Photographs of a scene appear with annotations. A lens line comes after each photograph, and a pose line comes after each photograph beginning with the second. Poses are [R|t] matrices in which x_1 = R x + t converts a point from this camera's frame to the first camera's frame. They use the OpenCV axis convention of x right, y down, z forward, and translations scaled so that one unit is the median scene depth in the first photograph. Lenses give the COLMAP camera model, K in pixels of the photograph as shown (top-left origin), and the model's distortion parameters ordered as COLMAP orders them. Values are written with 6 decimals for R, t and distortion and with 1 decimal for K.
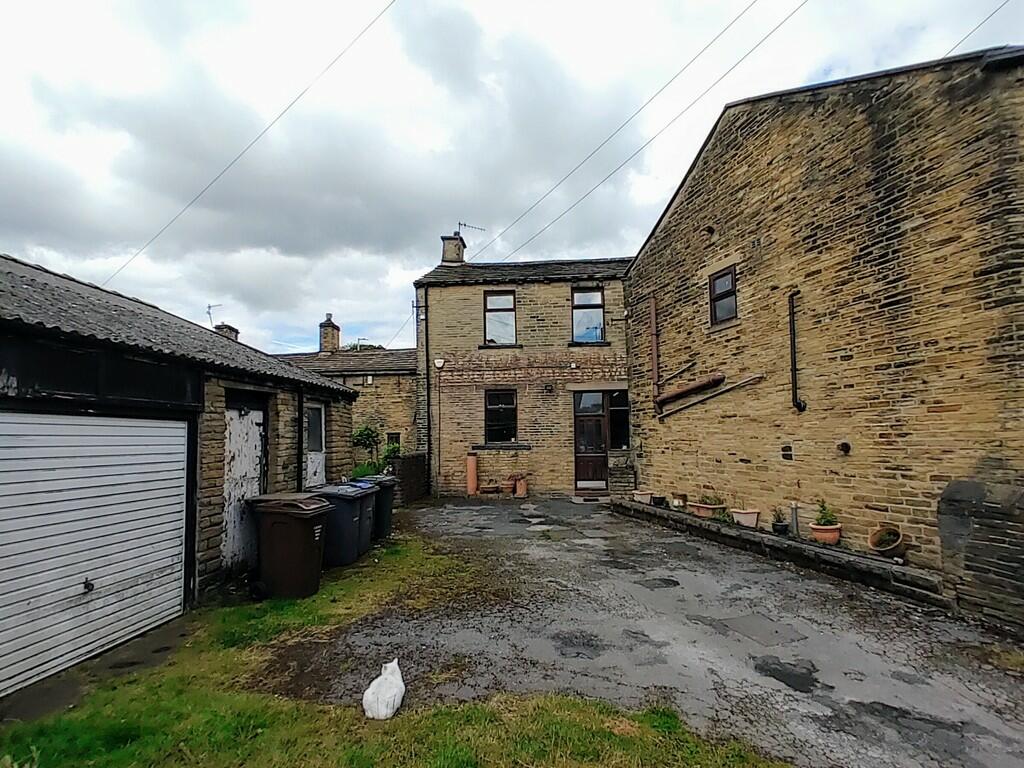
lens RADIAL K [[504.9, 0, 516.9], [0, 504.9, 379.2], [0, 0, 1]] dist [0.001382, -0.000446]
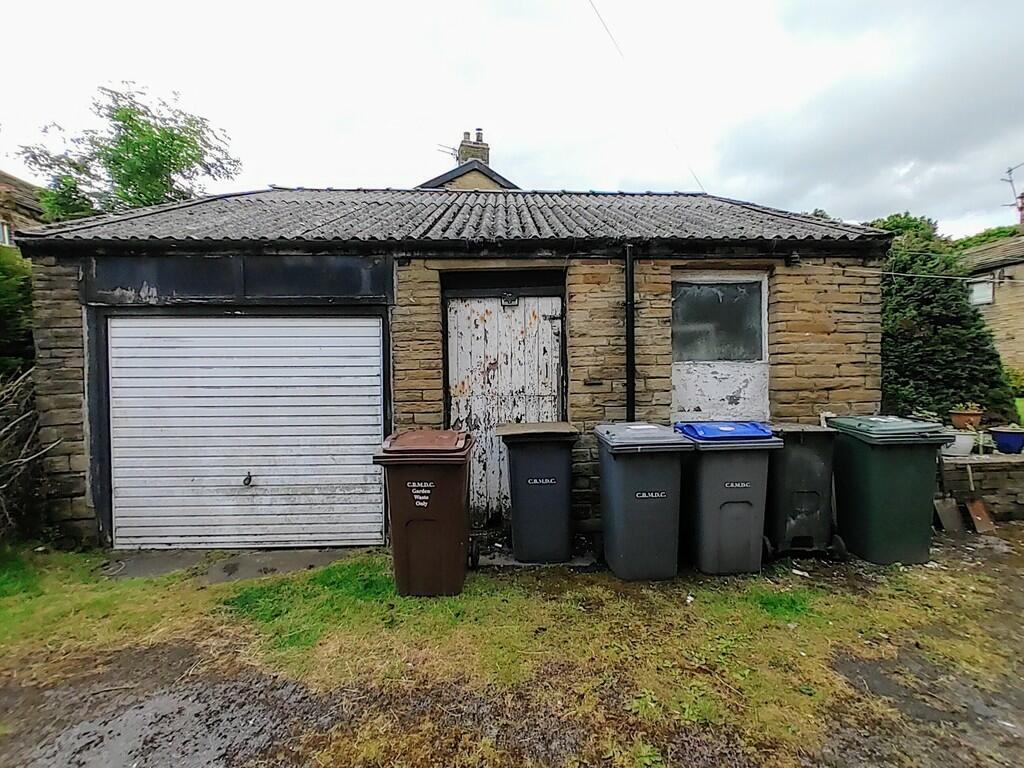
lens RADIAL K [[504.9, 0, 516.9], [0, 504.9, 379.2], [0, 0, 1]] dist [0.001382, -0.000446]
pose [[0.131061, 0.035558, -0.990736, 0.192638], [0.123779, 0.990950, 0.051940, 0.169085], [0.983617, -0.129439, 0.125474, 1.120094]]
